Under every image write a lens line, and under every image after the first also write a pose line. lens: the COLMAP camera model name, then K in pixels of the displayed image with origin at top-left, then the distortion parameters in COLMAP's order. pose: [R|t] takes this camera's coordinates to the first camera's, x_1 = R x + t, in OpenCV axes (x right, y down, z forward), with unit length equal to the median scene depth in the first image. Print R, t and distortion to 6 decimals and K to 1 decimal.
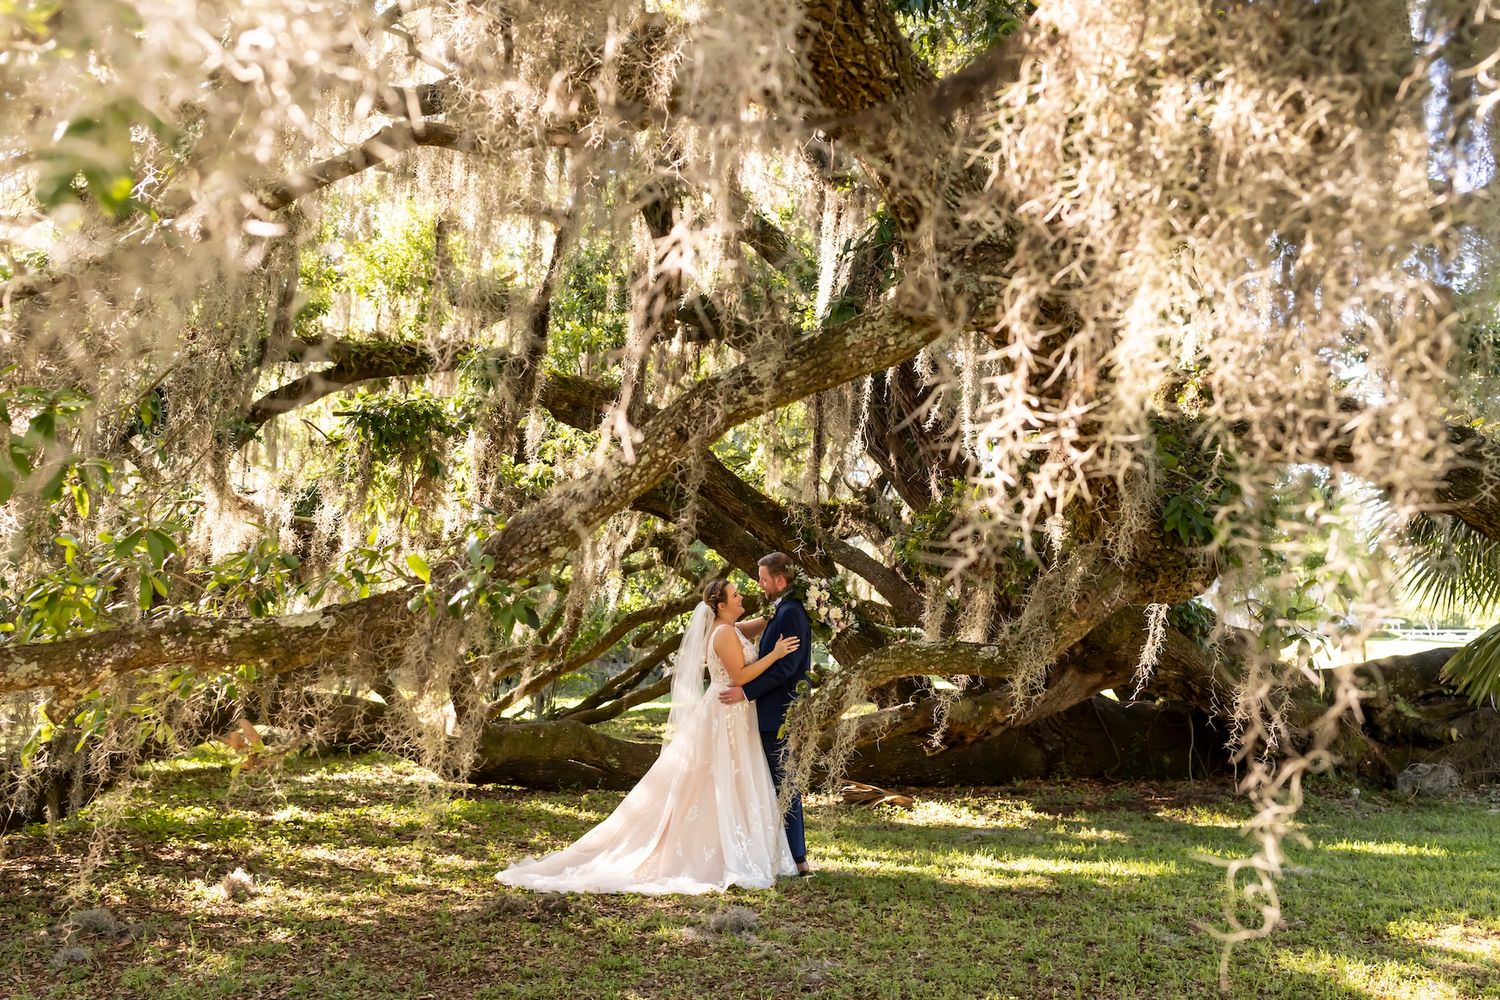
lens RADIAL K [[1429.0, 0, 750.0], [0, 1429.0, 500.0], [0, 0, 1]] dist [0.001557, 0.005107]
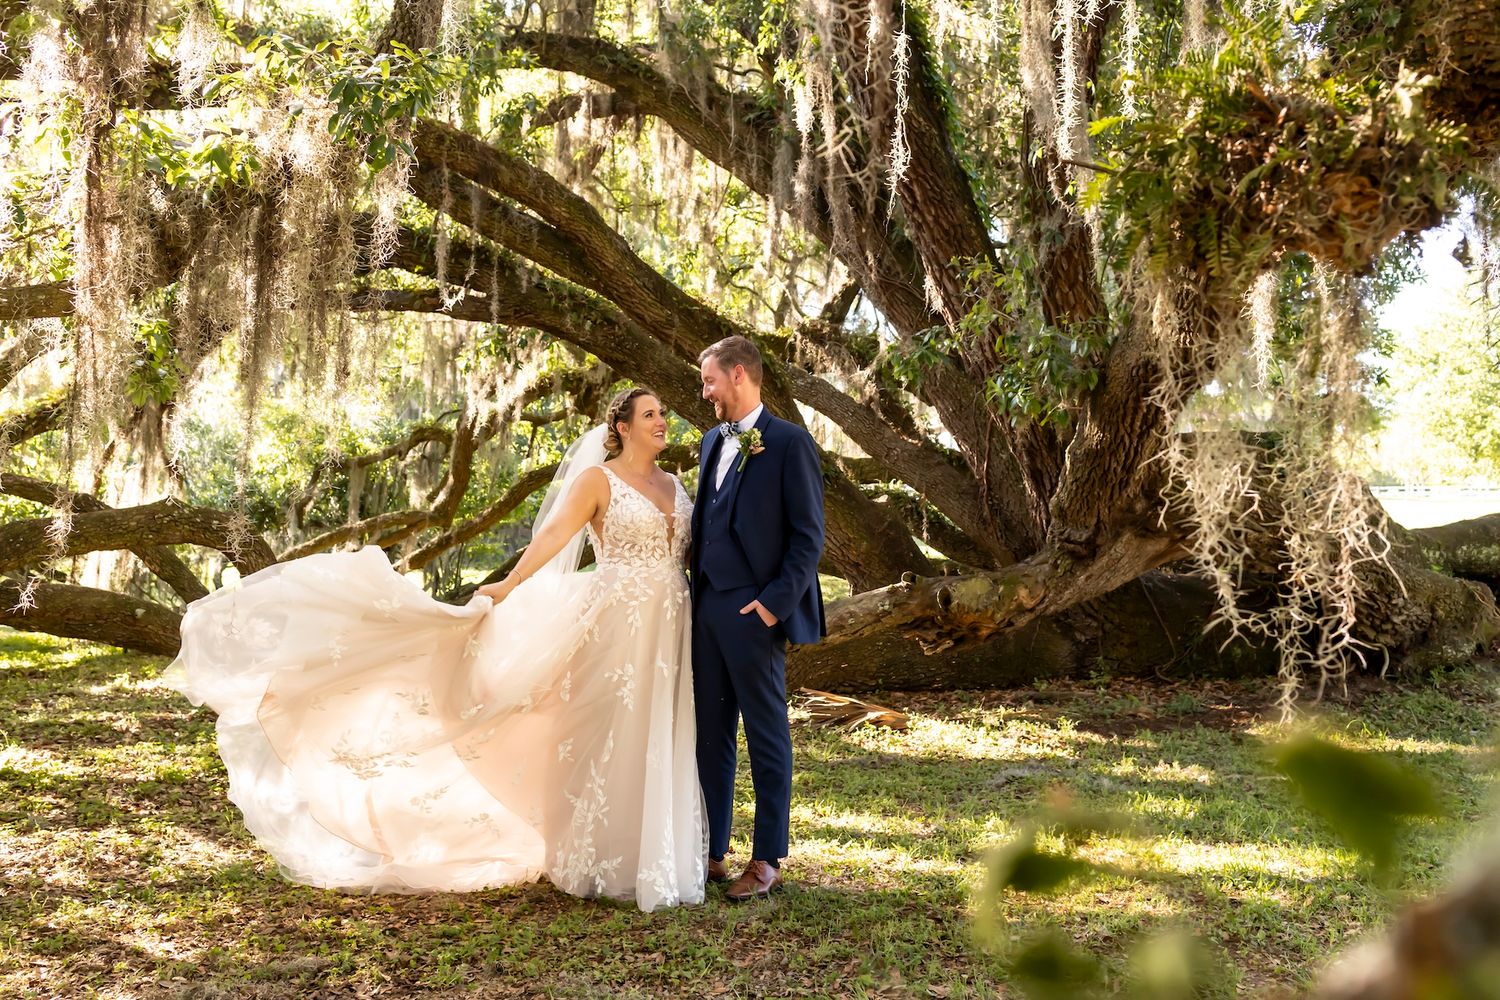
lens RADIAL K [[1429.0, 0, 750.0], [0, 1429.0, 500.0], [0, 0, 1]] dist [0.001557, 0.005107]
pose [[0.999027, -0.012686, 0.042246, 0.006438], [0.008645, 0.995487, 0.094498, 0.032566], [-0.043254, -0.094041, 0.994628, 0.296117]]
